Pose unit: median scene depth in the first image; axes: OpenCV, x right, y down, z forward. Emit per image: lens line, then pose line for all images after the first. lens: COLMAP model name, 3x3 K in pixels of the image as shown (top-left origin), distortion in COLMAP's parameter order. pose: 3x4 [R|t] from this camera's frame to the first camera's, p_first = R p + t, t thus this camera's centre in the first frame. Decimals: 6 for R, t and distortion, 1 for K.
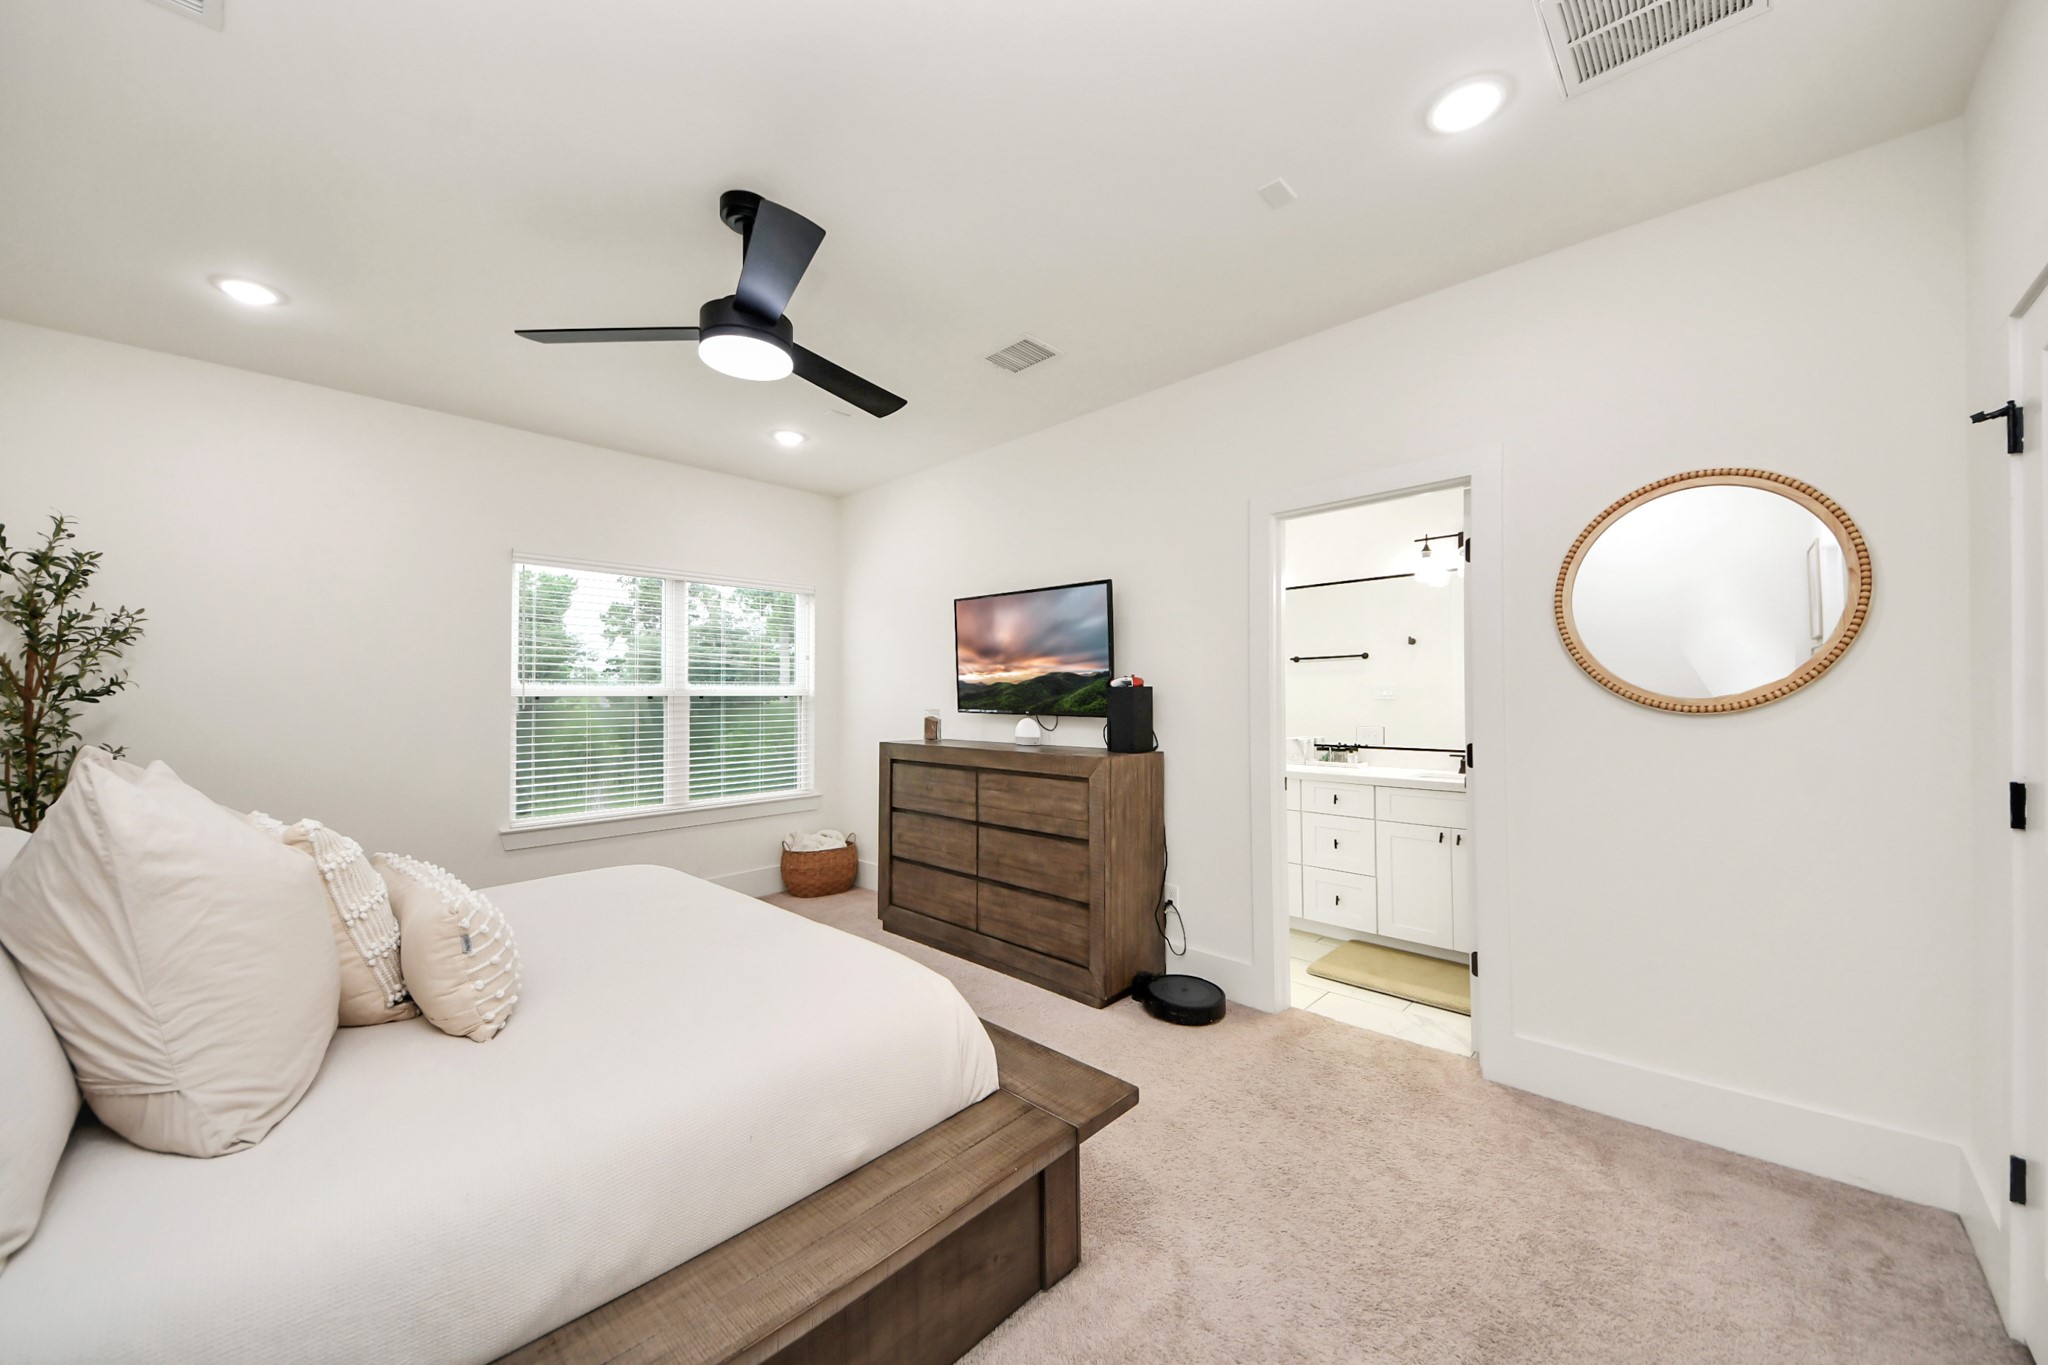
lens RADIAL K [[728.8, 0, 1023.5], [0, 728.8, 686.5], [0, 0, 1]] dist [-0.002413, -0.002808]
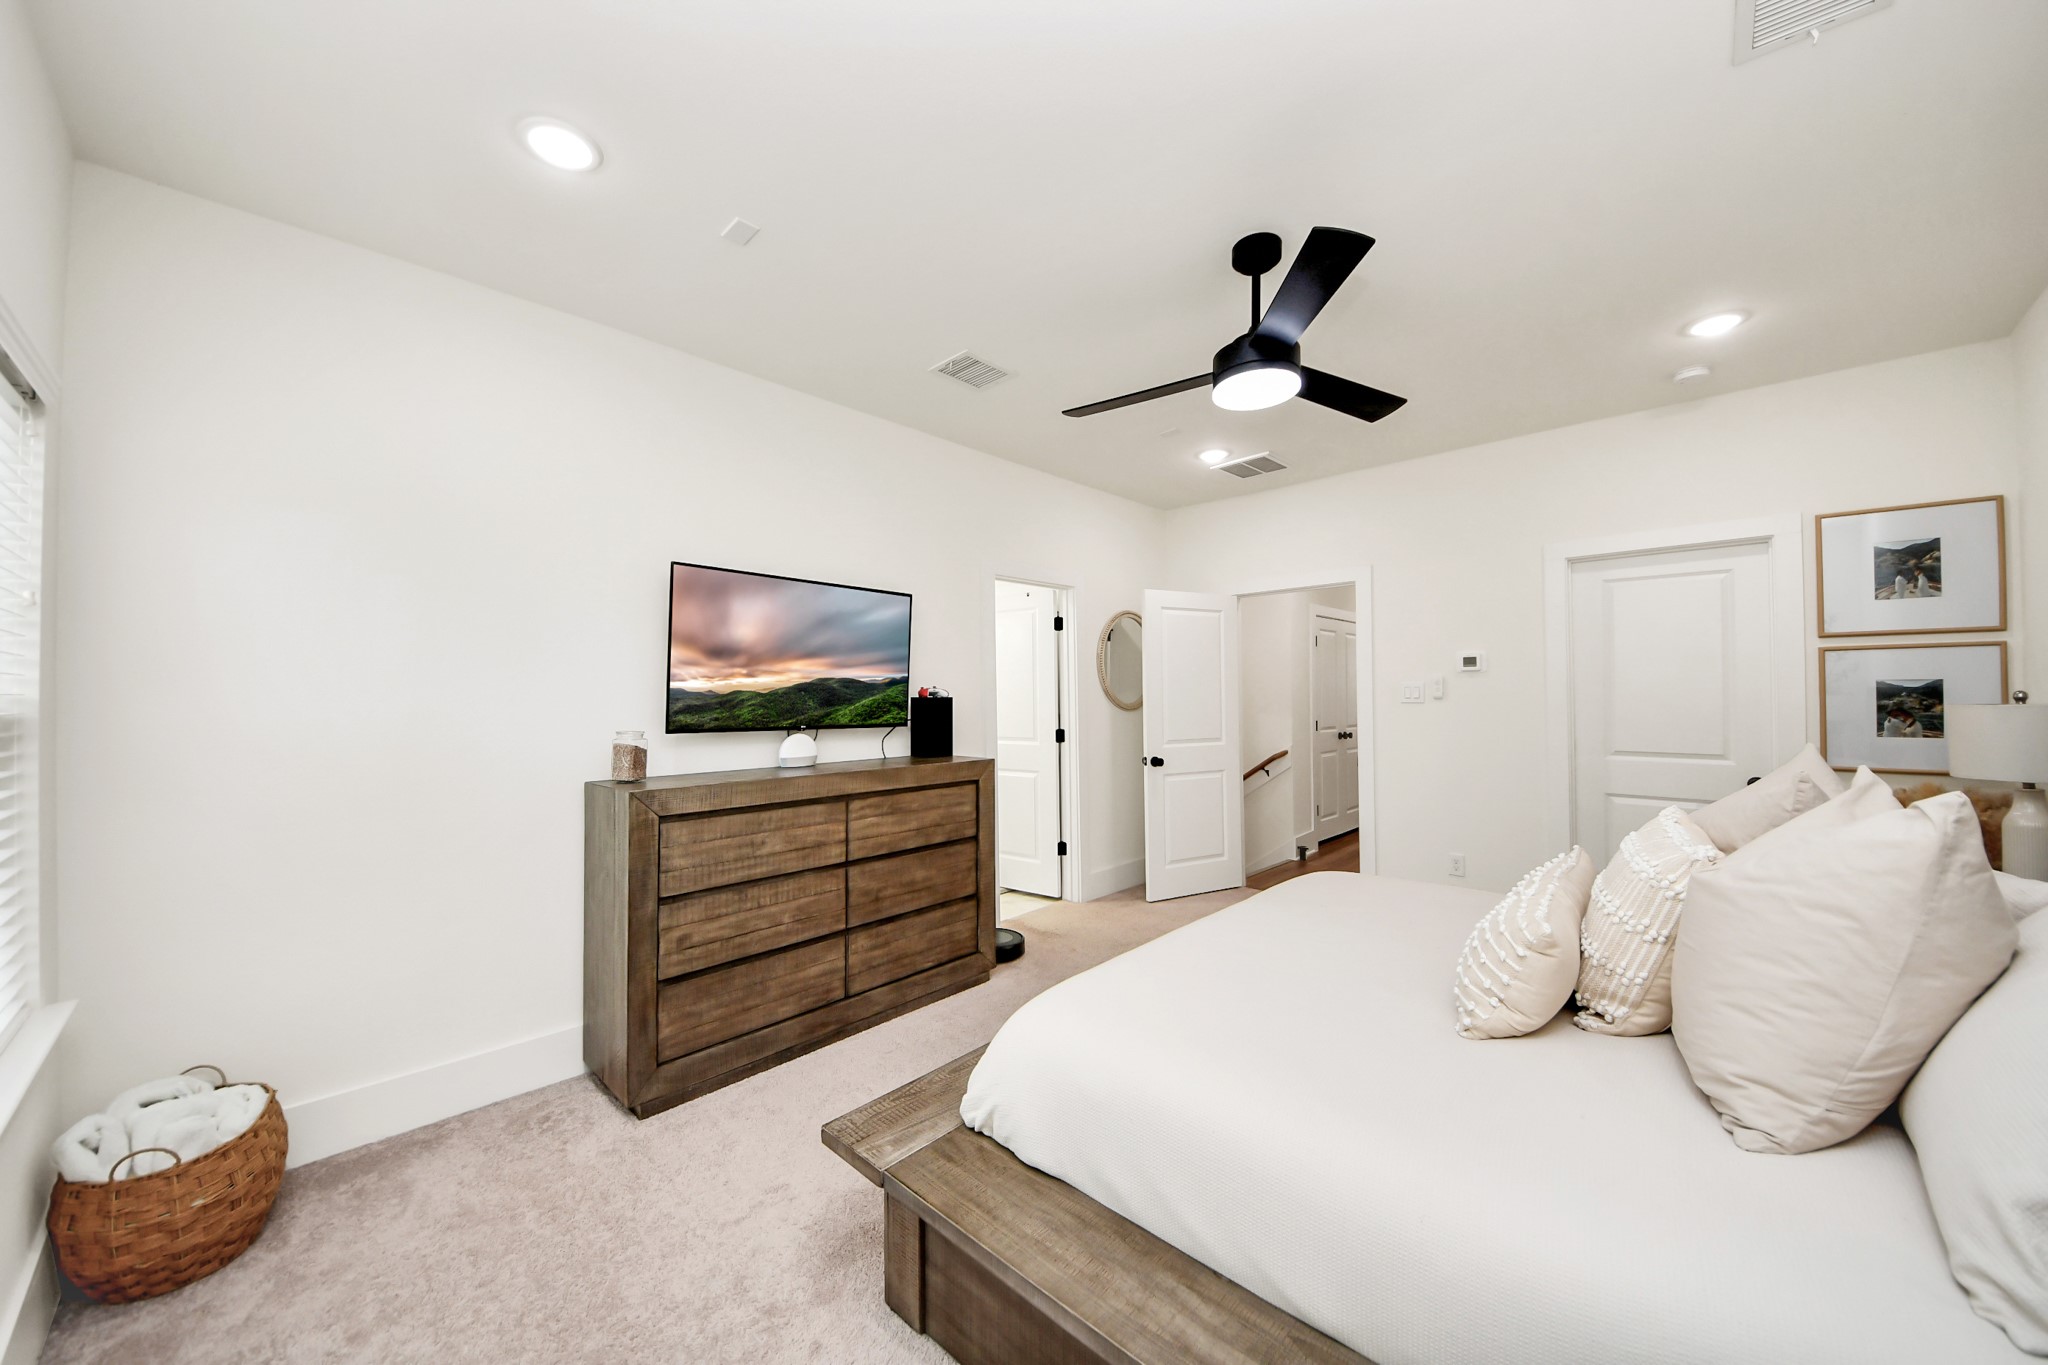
lens RADIAL K [[728.8, 0, 1015.9], [0, 728.8, 691.4], [0, 0, 1]] dist [-0.002413, -0.002808]
pose [[0.017896, 0.009435, 0.999795, -0.872547], [0.004575, 0.999944, -0.009518, 0.003263], [-0.999829, 0.004745, 0.017852, 0.791953]]
